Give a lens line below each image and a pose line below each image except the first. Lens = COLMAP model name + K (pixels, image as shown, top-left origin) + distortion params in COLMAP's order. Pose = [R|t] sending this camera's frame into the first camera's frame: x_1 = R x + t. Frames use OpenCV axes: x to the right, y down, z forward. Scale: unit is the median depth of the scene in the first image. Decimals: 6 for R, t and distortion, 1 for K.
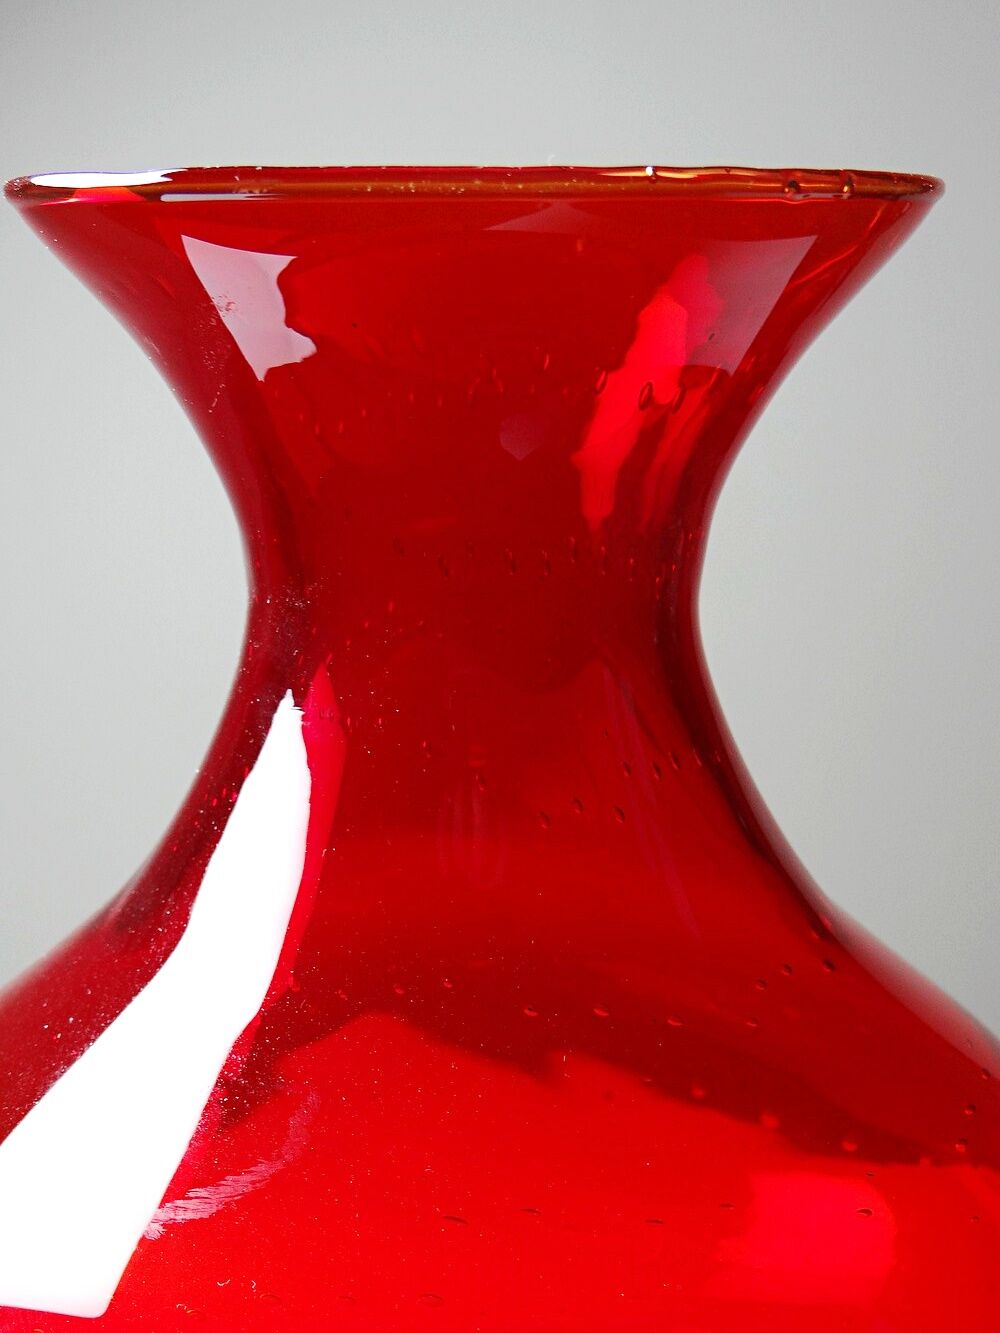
lens RADIAL K [[1997.5, 0, 500.0], [0, 1997.5, 666.5], [0, 0, 1]] dist [-0.015230, -0.068321]
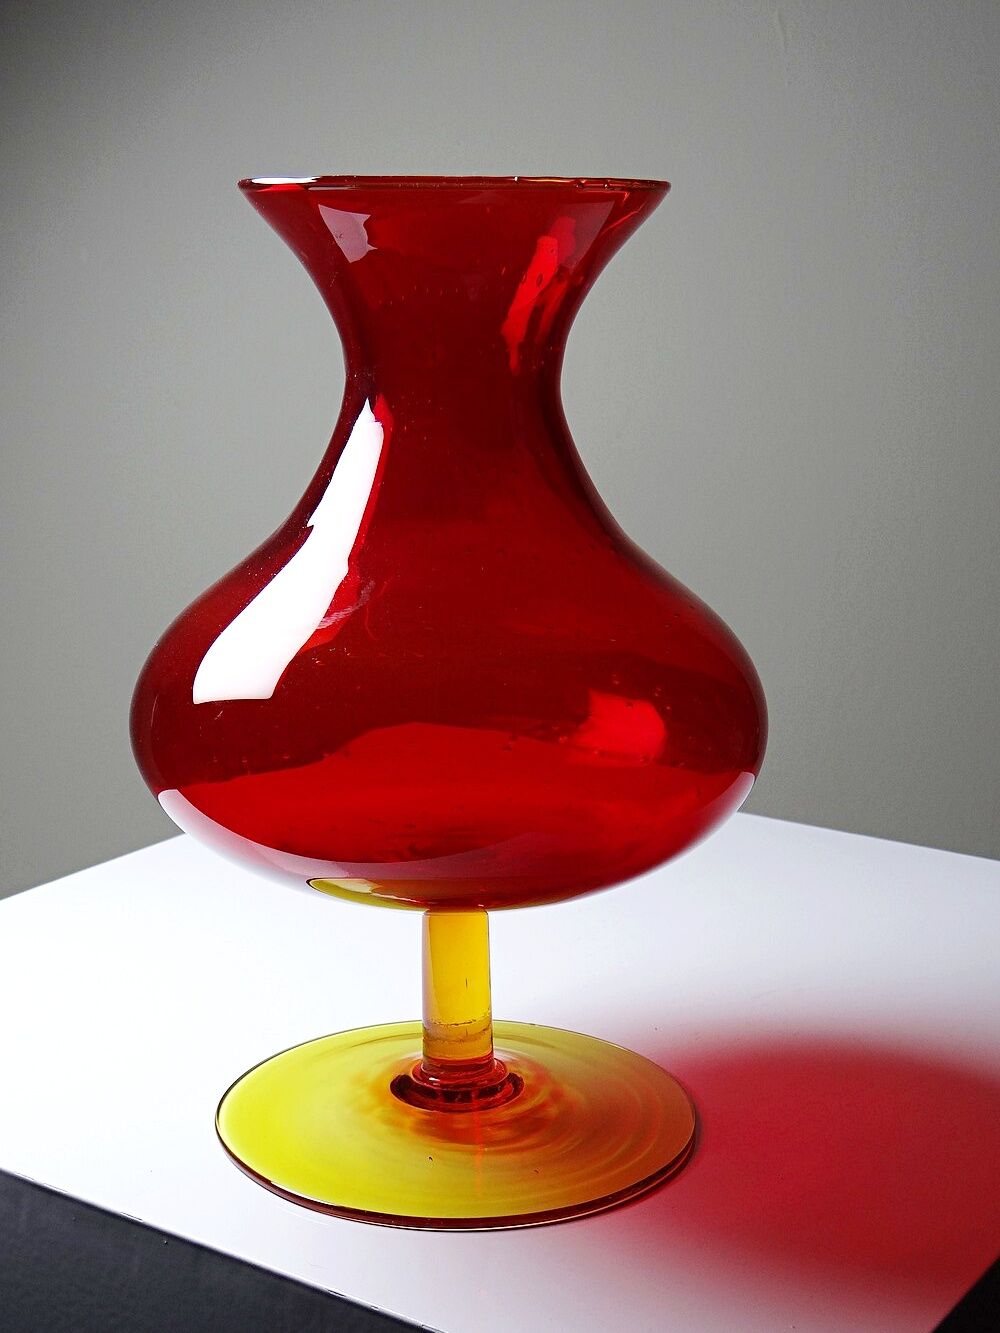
lens RADIAL K [[2027.4, 0, 500.0], [0, 2027.4, 666.5], [0, 0, 1]] dist [-0.036560, -0.059153]
pose [[0.999432, 0.013001, -0.031107, 0.123608], [-0.013018, 0.999915, -0.000338, 0.305031], [0.031100, 0.000743, 0.999516, -1.286324]]
